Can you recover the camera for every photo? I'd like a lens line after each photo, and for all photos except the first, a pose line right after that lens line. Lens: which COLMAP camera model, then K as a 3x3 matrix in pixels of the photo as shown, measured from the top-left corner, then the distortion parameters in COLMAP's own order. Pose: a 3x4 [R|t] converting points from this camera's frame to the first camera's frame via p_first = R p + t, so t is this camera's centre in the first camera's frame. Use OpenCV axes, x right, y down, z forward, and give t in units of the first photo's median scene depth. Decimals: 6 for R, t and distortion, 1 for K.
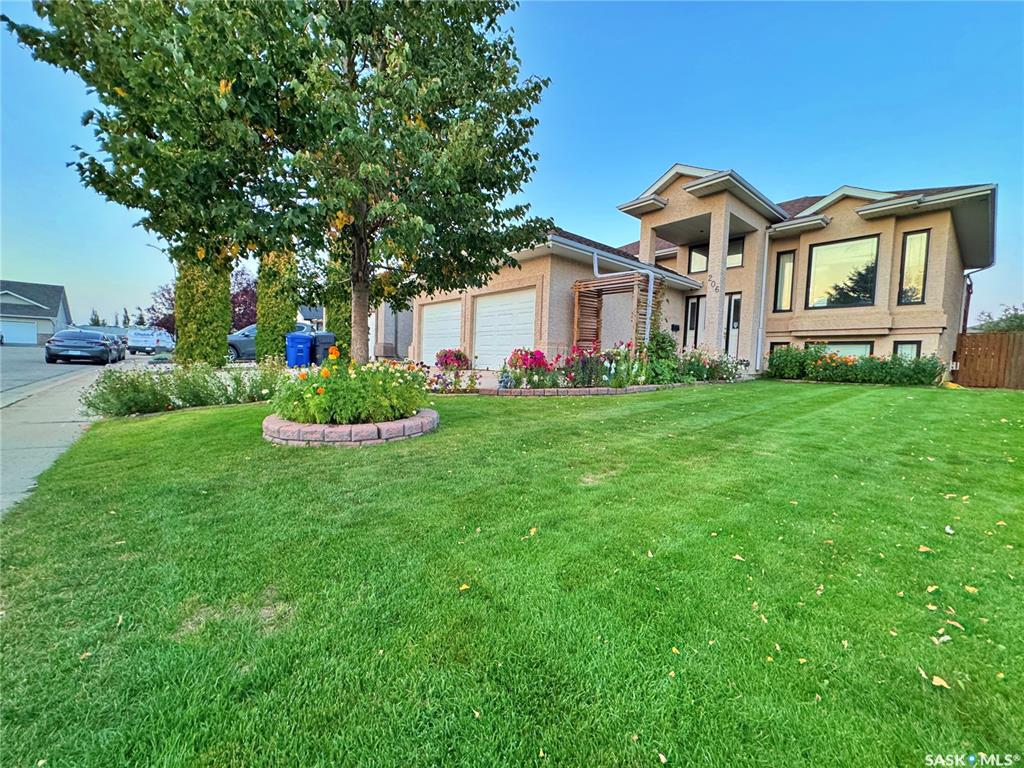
lens RADIAL K [[408.1, 0, 512.0], [0, 408.1, 384.0], [0, 0, 1]] dist [0.000030, 0.000113]
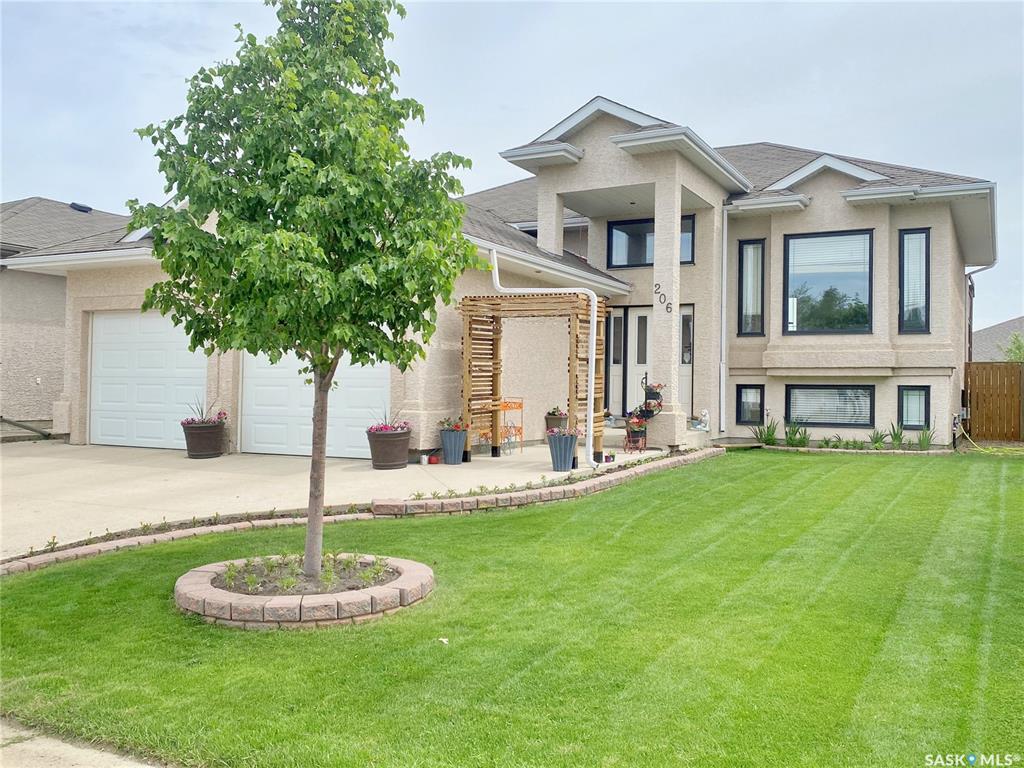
lens RADIAL K [[925.8, 0, 512.0], [0, 925.8, 384.0], [0, 0, 1]] dist [-0.002407, -0.005051]
pose [[0.929063, -0.017484, 0.369508, -0.224599], [0.041477, 0.997507, -0.057088, -0.046577], [-0.367588, 0.068364, 0.927472, -0.187039]]
